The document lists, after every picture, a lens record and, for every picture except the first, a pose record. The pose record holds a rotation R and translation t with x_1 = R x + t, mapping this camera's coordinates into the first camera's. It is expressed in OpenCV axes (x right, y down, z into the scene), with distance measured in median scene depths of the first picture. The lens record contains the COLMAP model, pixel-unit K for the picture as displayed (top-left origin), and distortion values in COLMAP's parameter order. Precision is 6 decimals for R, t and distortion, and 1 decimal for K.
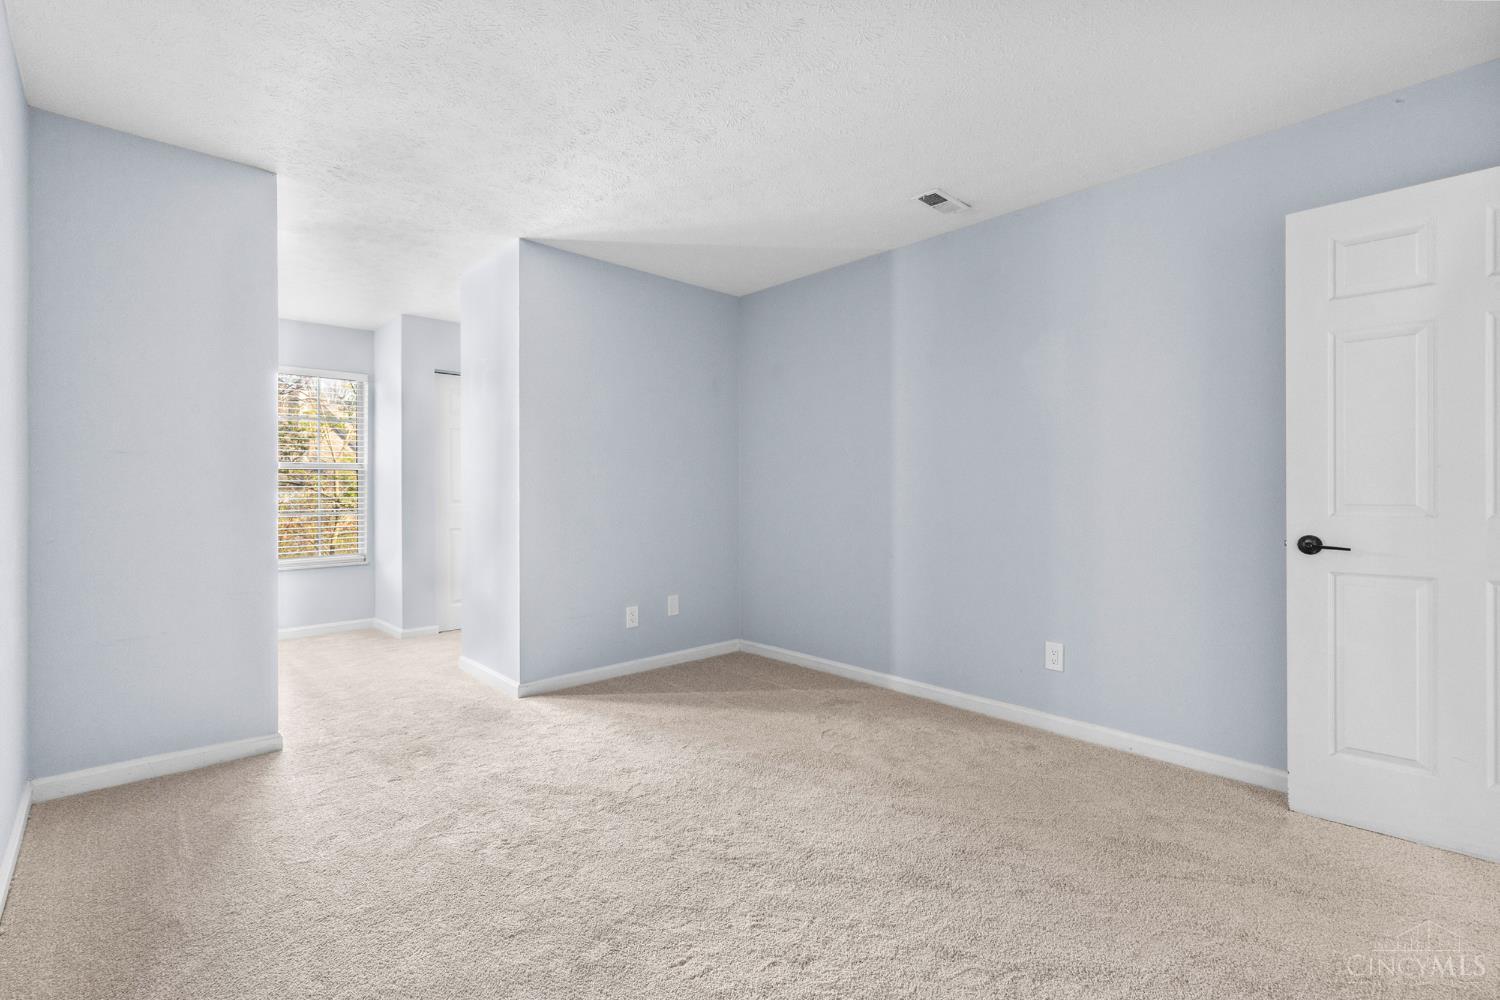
lens RADIAL K [[674.1, 0, 744.8], [0, 674.1, 491.7], [0, 0, 1]] dist [0.005148, -0.000304]
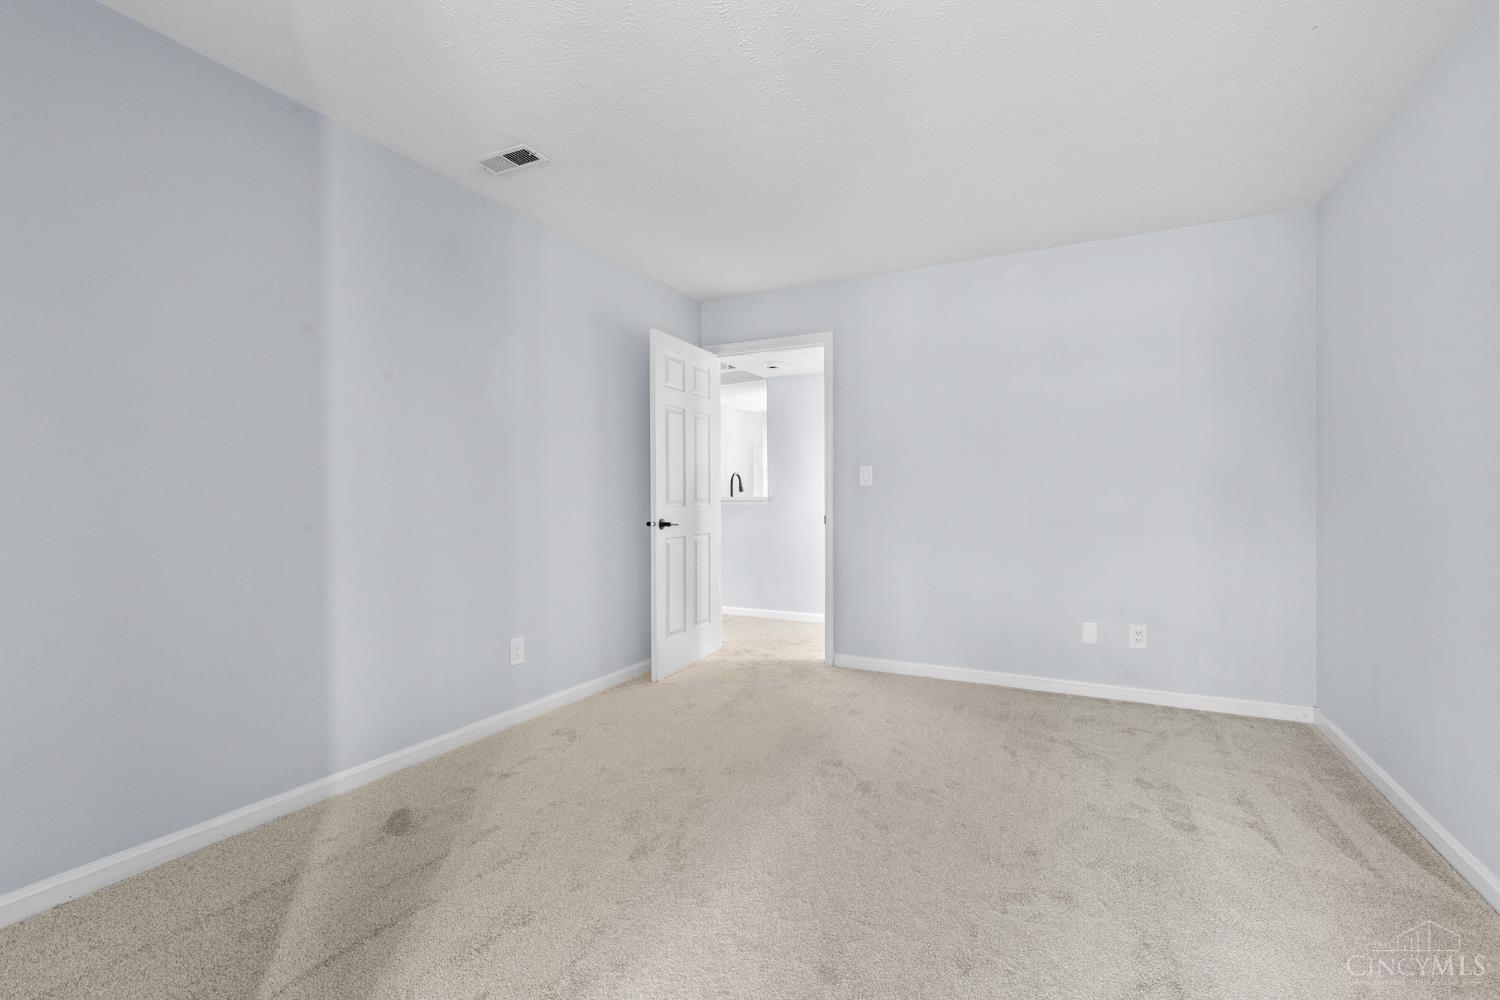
lens RADIAL K [[680.1, 0, 750.0], [0, 680.1, 500.0], [0, 0, 1]] dist [0.001037, -0.000088]
pose [[-0.357836, -0.004020, 0.933776, -0.652019], [0.001728, 0.999986, 0.004967, 0.006142], [-0.933783, 0.003391, -0.357825, 1.045006]]
